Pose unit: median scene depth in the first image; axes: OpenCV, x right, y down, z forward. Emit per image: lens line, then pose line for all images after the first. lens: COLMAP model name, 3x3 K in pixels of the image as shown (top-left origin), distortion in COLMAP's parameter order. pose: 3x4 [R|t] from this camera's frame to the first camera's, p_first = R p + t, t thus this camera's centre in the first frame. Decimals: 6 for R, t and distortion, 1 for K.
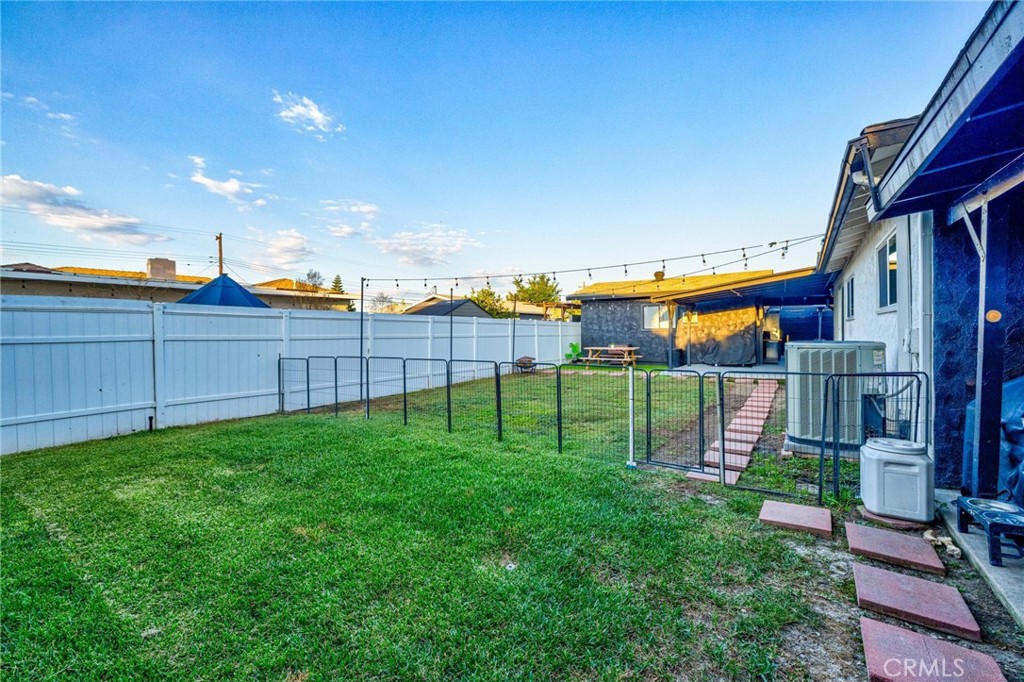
lens RADIAL K [[435.8, 0, 512.6], [0, 435.8, 334.0], [0, 0, 1]] dist [-0.000937, -0.000033]
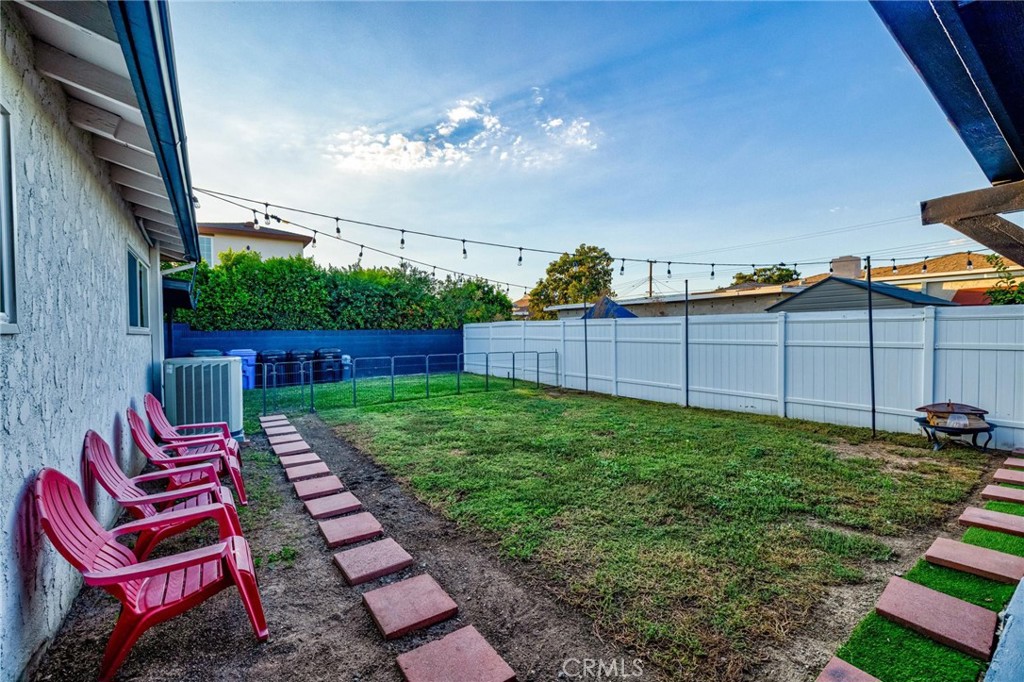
lens RADIAL K [[421.0, 0, 516.4], [0, 421.0, 336.7], [0, 0, 1]] dist [-0.010723, 0.001927]
pose [[-0.356600, 0.015462, -0.934129, 0.414324], [-0.005811, 0.999807, 0.018768, -0.009675], [0.934239, 0.012121, -0.356442, 0.620960]]
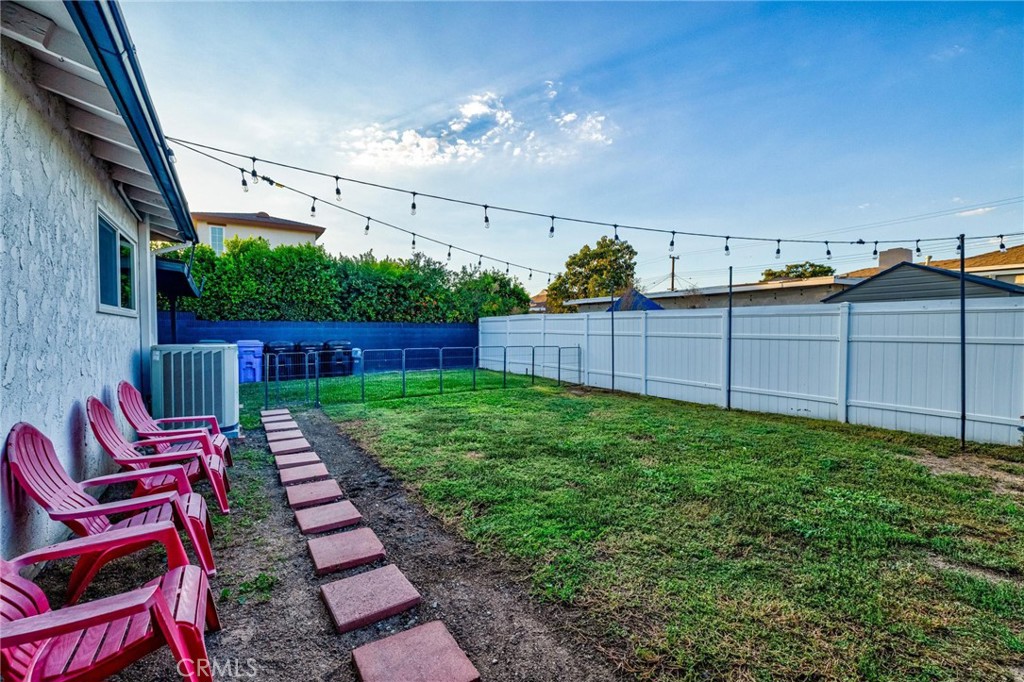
lens RADIAL K [[421.0, 0, 507.7], [0, 421.0, 344.4], [0, 0, 1]] dist [-0.010723, 0.001927]
pose [[-0.403210, 0.029642, -0.914627, 0.383309], [-0.015372, 0.999115, 0.039157, -0.001917], [0.914978, 0.029848, -0.402398, 0.600720]]
